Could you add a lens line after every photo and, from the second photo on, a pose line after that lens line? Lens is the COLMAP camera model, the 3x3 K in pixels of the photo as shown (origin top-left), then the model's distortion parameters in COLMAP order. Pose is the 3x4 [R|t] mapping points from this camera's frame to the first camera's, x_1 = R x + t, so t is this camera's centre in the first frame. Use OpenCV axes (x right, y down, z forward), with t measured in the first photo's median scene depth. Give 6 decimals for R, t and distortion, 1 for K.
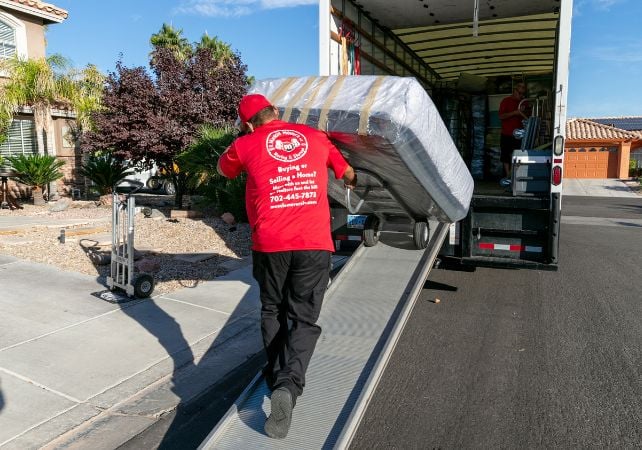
lens RADIAL K [[542.8, 0, 321.6], [0, 542.8, 235.6], [0, 0, 1]] dist [-0.012692, -0.004312]
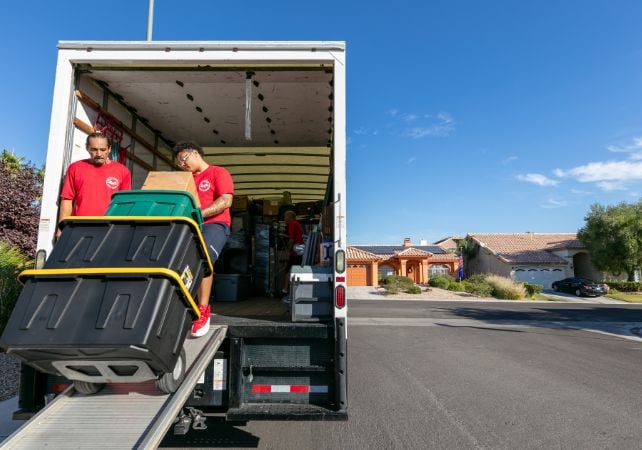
lens RADIAL K [[340.0, 0, 321.0], [0, 340.0, 225.0], [0, 0, 1]] dist [0.001052, 0.000851]
pose [[0.930155, 0.056043, 0.362865, 0.198570], [0.044632, 0.963695, -0.263248, -0.076675], [-0.364444, 0.261056, 0.893885, 0.484413]]
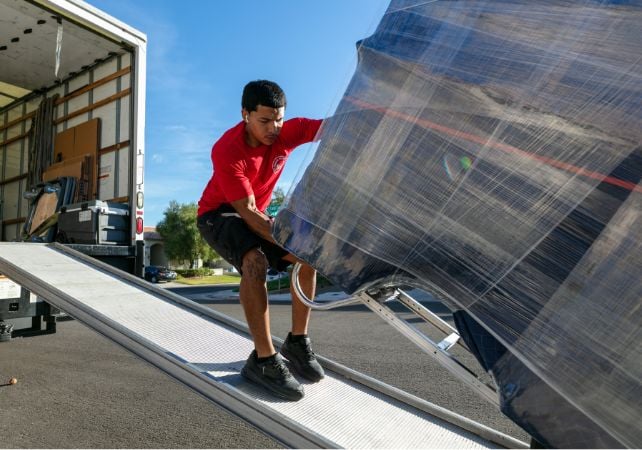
lens RADIAL K [[406.9, 0, 321.0], [0, 406.9, 225.0], [0, 0, 1]] dist [-0.005235, 0.000456]
pose [[0.098737, 0.106744, 0.989372, -0.358860], [0.170495, 0.977714, -0.122501, 0.055767], [-0.980399, 0.180778, 0.078337, 0.528423]]
